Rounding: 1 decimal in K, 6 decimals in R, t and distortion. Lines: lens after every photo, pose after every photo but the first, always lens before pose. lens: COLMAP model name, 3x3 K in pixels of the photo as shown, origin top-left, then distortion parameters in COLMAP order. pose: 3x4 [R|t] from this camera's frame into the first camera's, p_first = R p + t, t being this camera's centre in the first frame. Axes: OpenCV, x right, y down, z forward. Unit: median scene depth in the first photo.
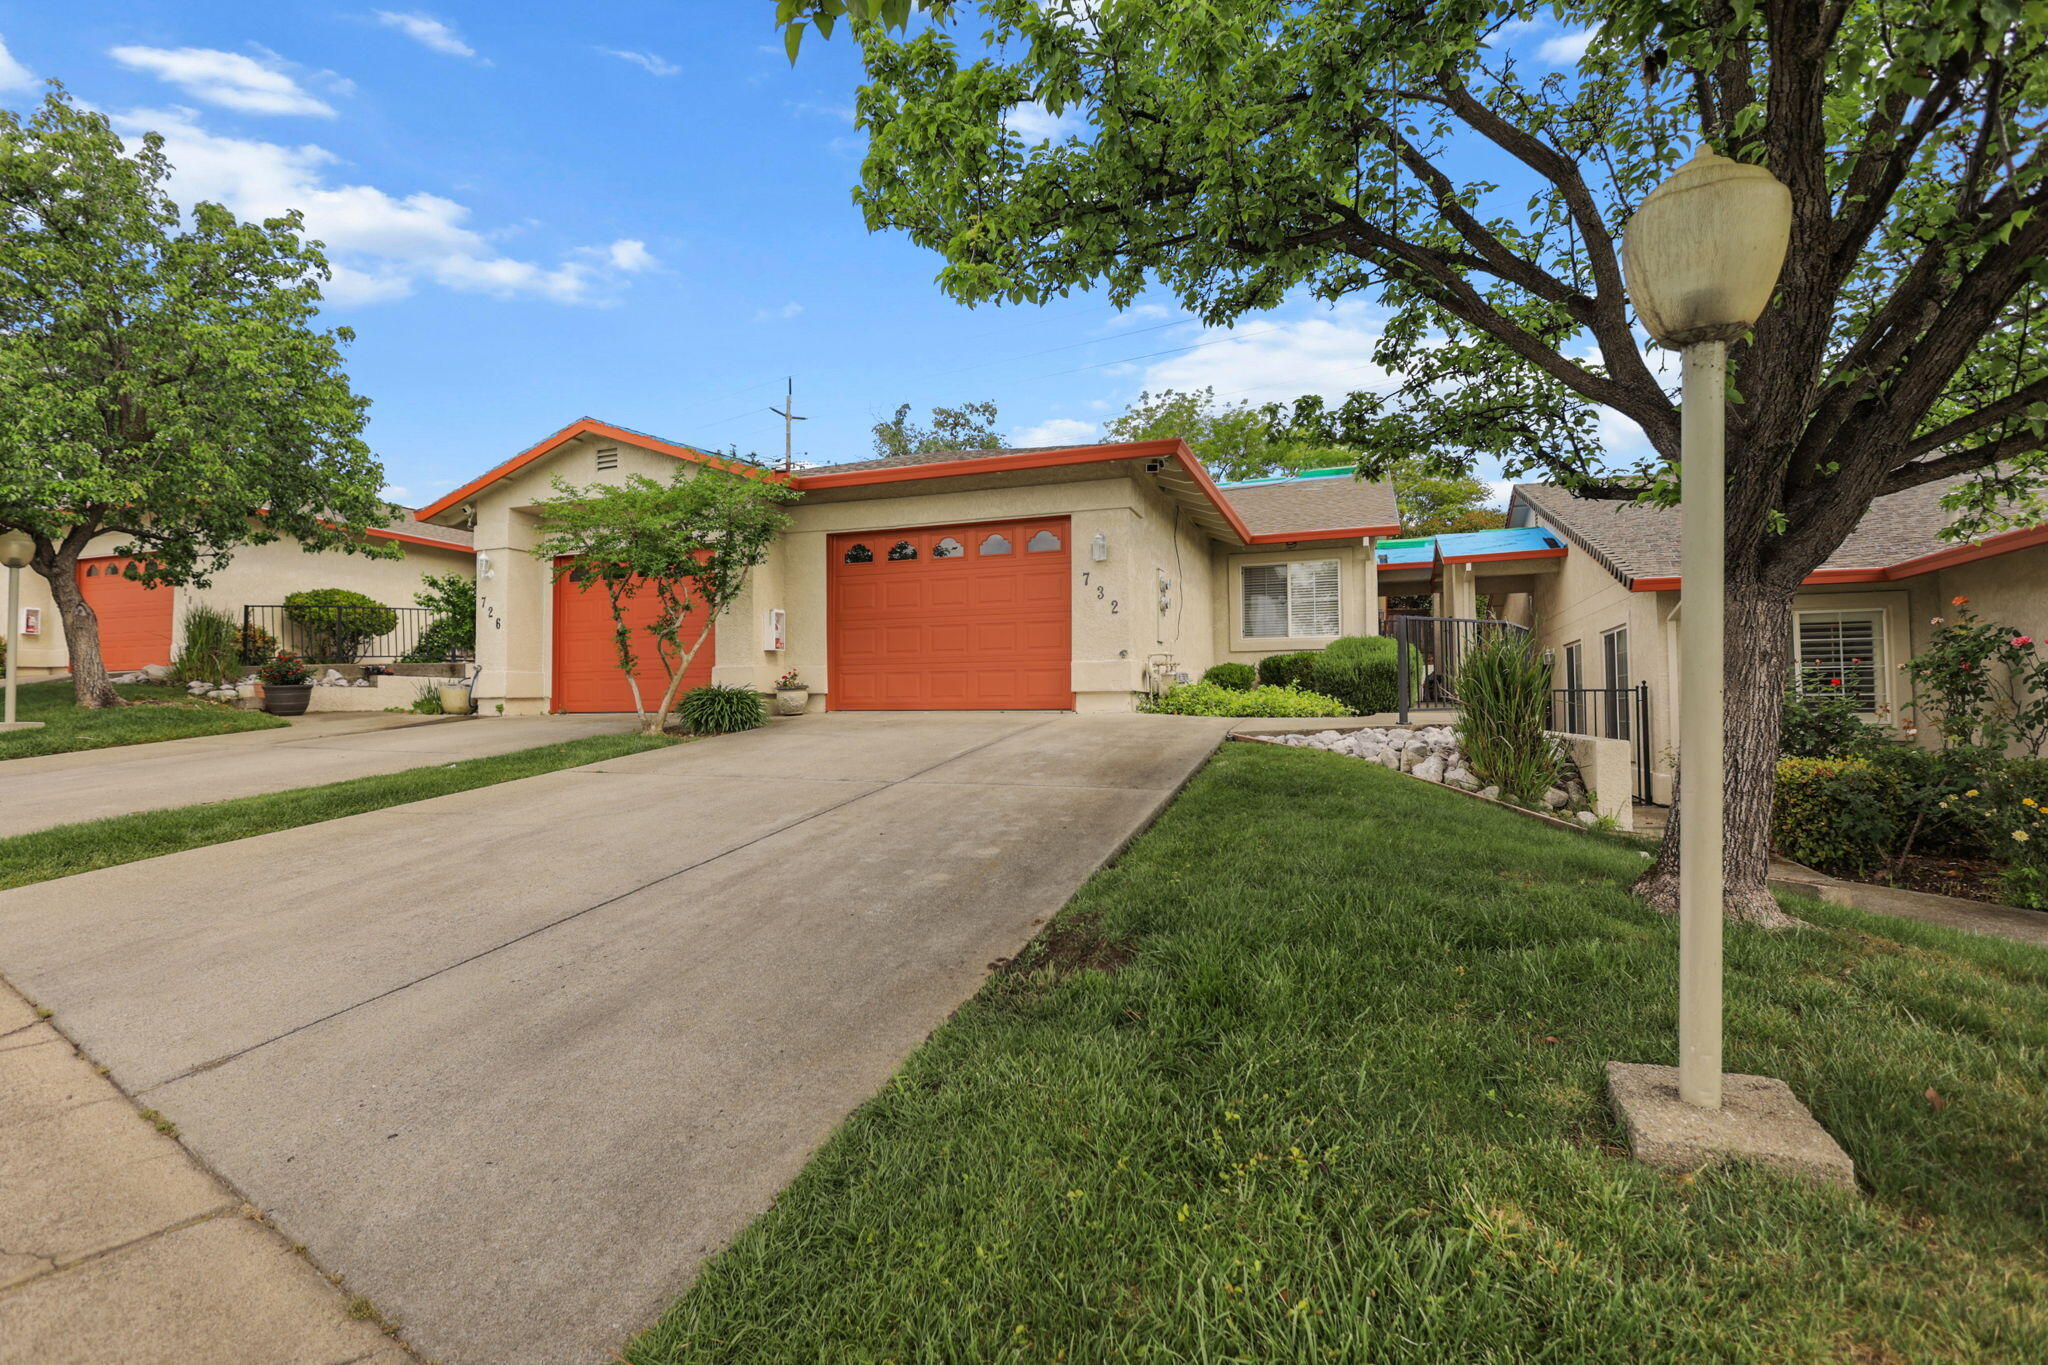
lens RADIAL K [[954.2, 0, 1019.5], [0, 954.2, 676.8], [0, 0, 1]] dist [0.000138, 0.001673]
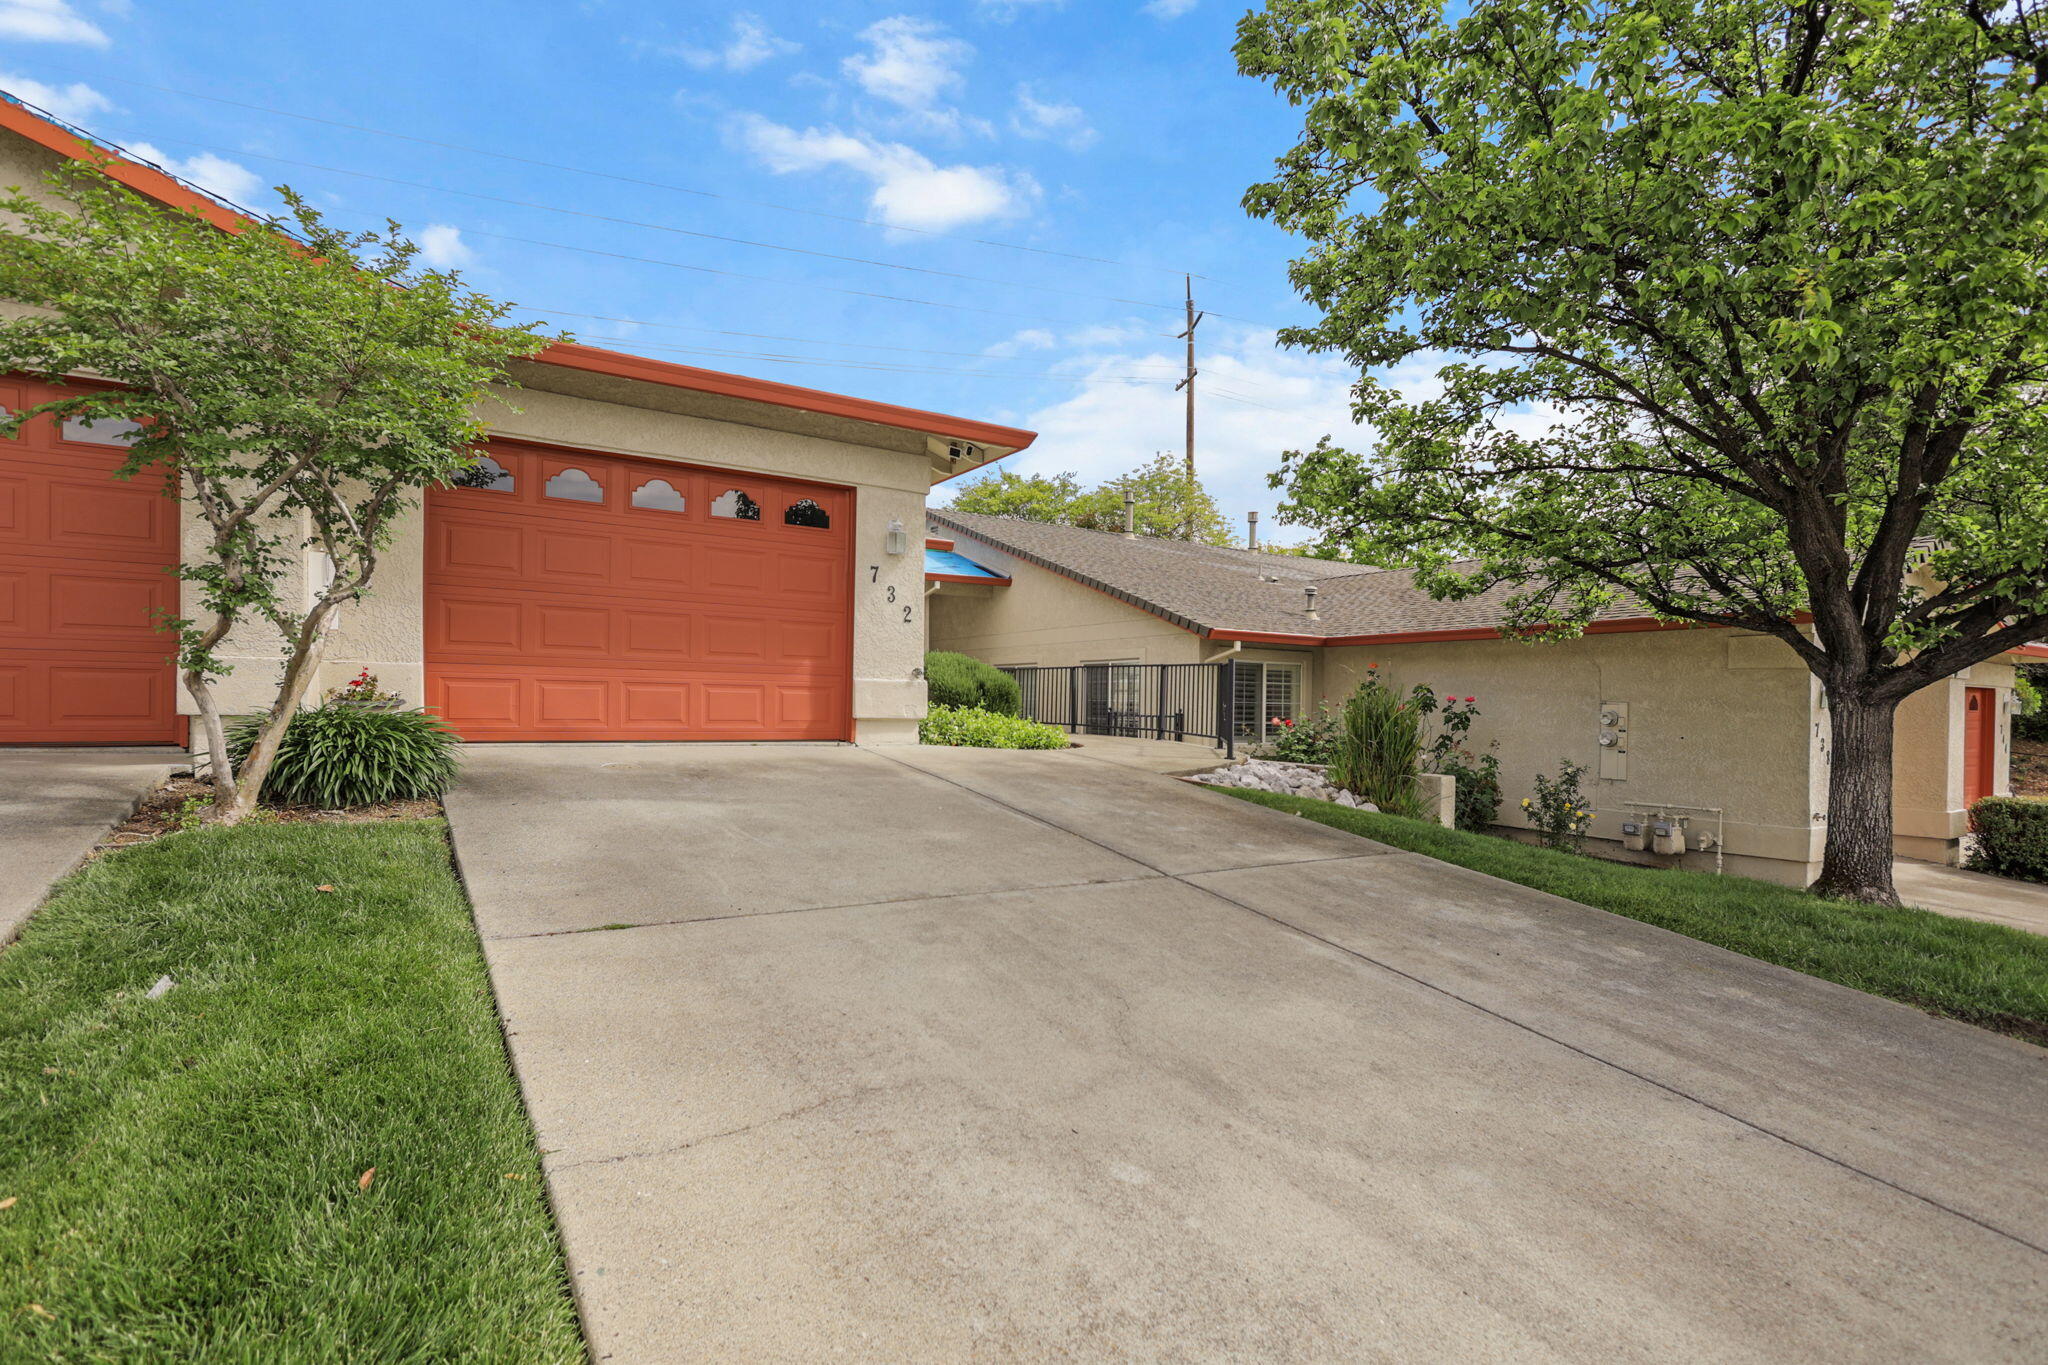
lens RADIAL K [[996.4, 0, 1041.6], [0, 996.4, 697.7], [0, 0, 1]] dist [0.002807, 0.000051]
pose [[0.596100, 0.019591, 0.802671, -0.456401], [-0.050315, 0.998649, 0.012992, -0.017239], [-0.801332, -0.048131, 0.596281, 0.360066]]
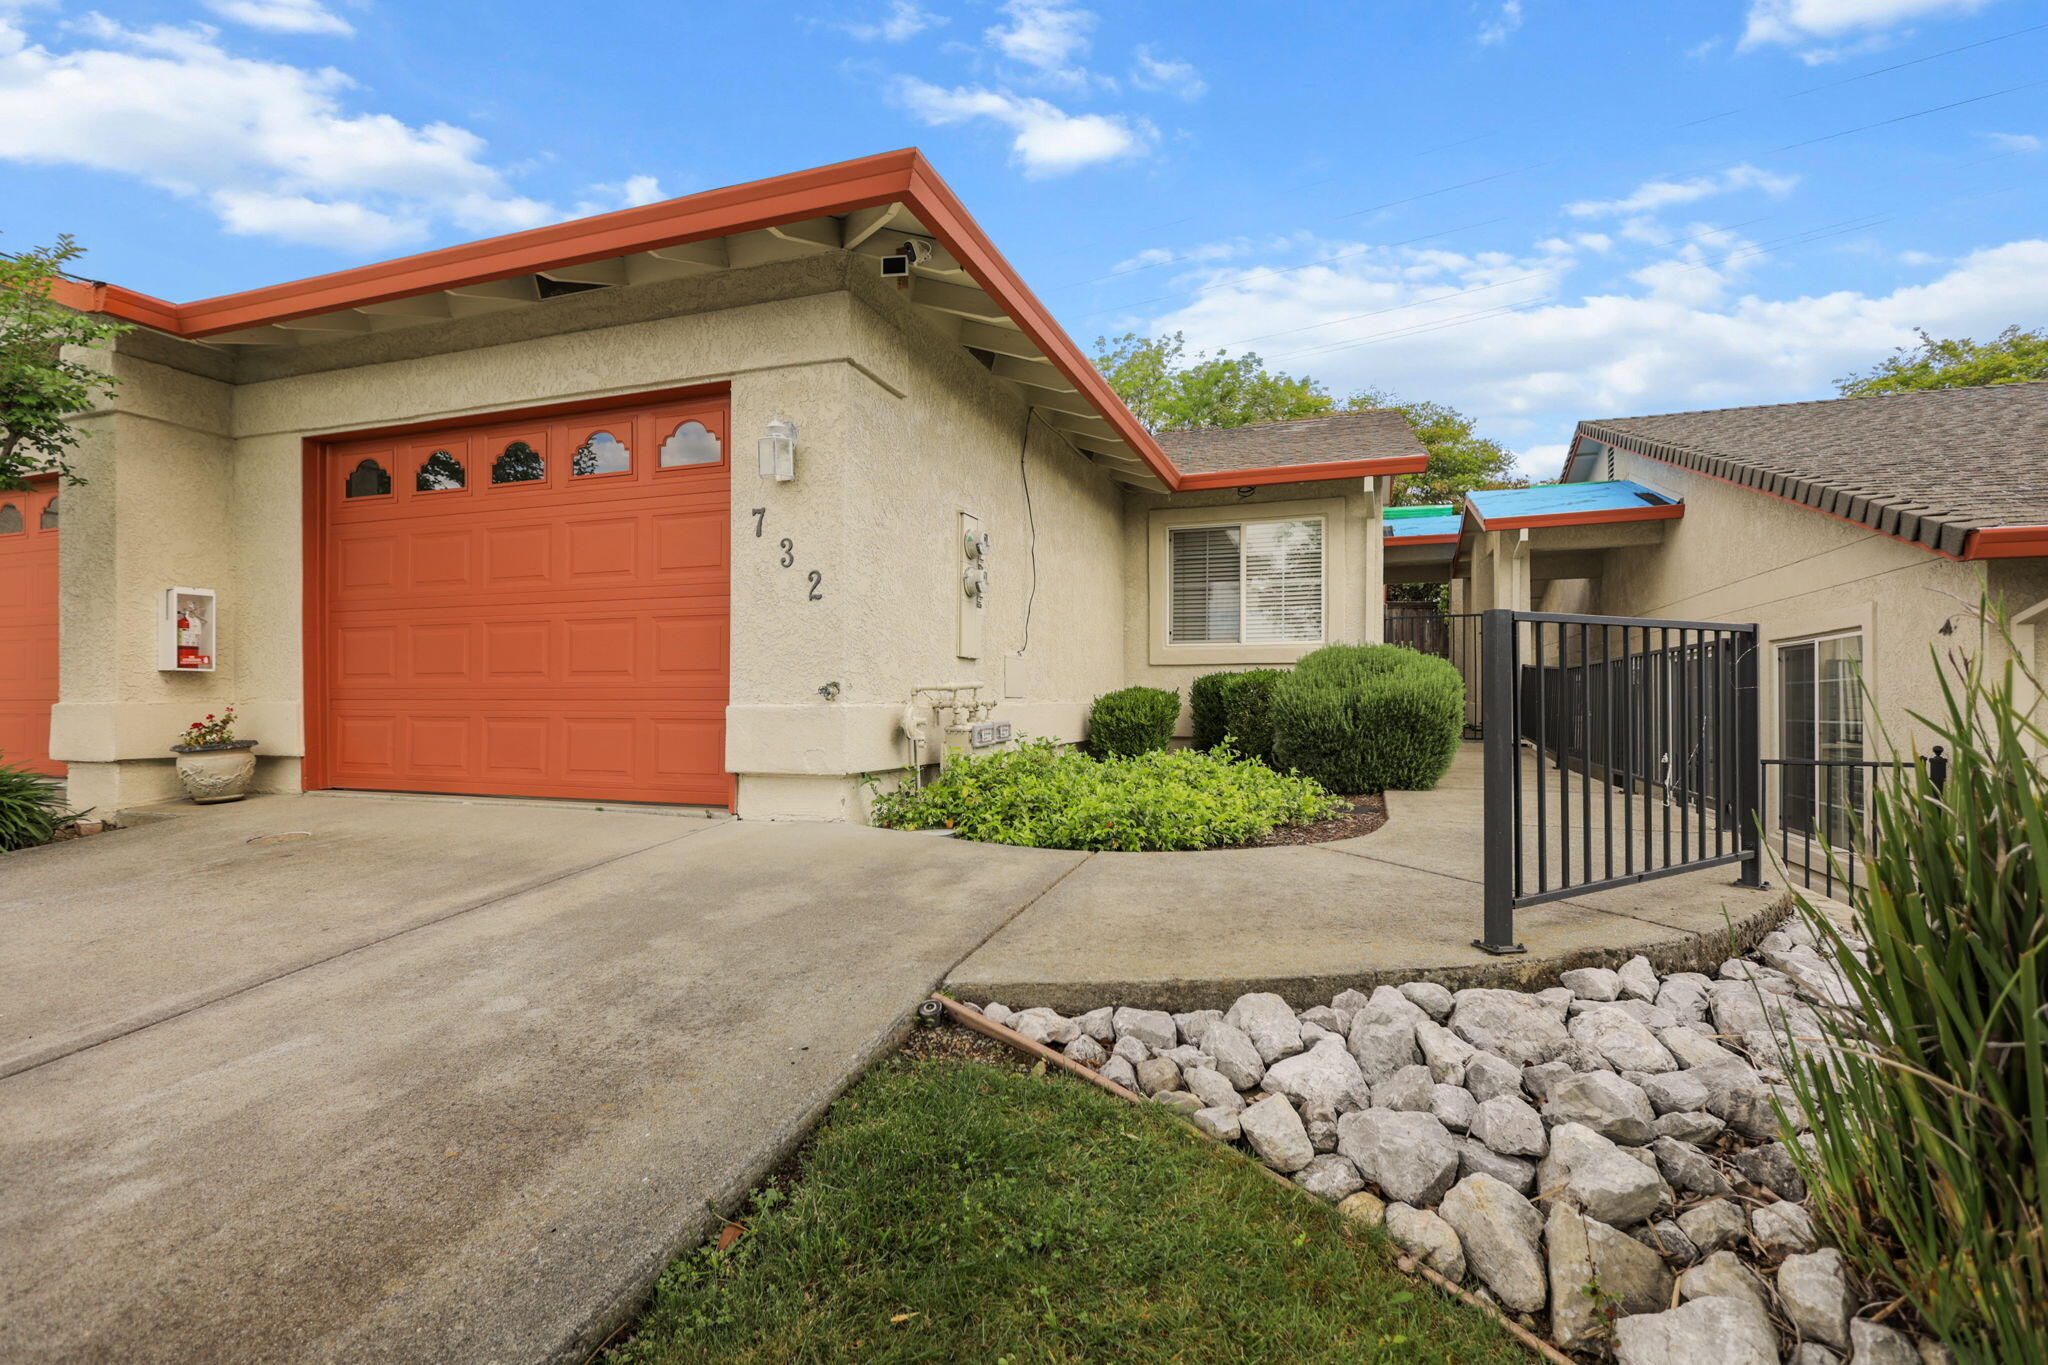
lens RADIAL K [[954.2, 0, 1027.2], [0, 954.2, 695.2], [0, 0, 1]] dist [0.000138, 0.001673]
pose [[0.999880, 0.005619, 0.014402, 0.173486], [-0.006027, 0.999578, 0.028411, -0.031369], [-0.014237, -0.028494, 0.999493, 0.493168]]
